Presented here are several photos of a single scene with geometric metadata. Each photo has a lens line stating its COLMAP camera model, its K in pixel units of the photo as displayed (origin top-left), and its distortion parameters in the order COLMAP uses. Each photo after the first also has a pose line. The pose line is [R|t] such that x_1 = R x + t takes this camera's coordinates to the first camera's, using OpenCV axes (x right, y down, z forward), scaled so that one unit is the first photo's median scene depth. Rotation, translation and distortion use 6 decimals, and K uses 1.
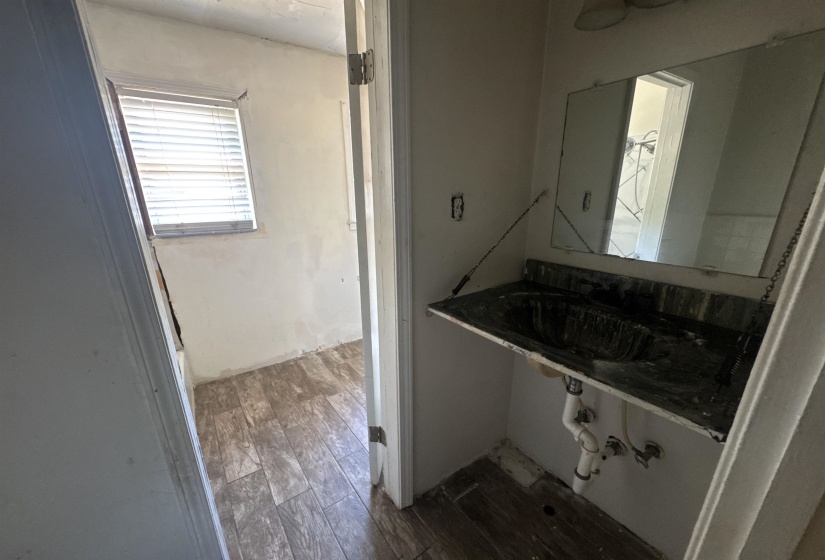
lens RADIAL K [[321.2, 0, 417.0], [0, 321.2, 286.4], [0, 0, 1]] dist [-0.004293, -0.000111]
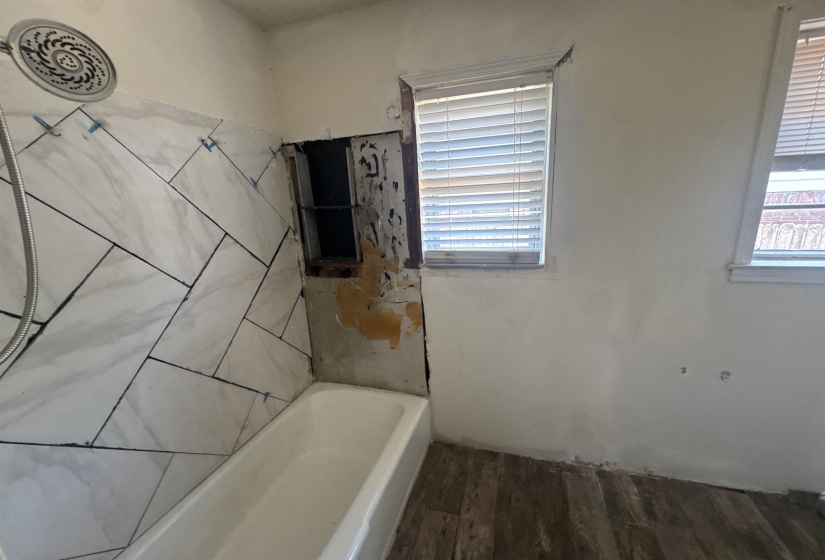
lens RADIAL K [[321.2, 0, 413.2], [0, 321.2, 287.0], [0, 0, 1]] dist [-0.004293, -0.000111]
pose [[0.592287, 0.178458, -0.785715, -0.132778], [-0.196464, 0.977717, 0.073969, -0.132832], [0.781407, 0.110554, 0.614150, 0.393525]]
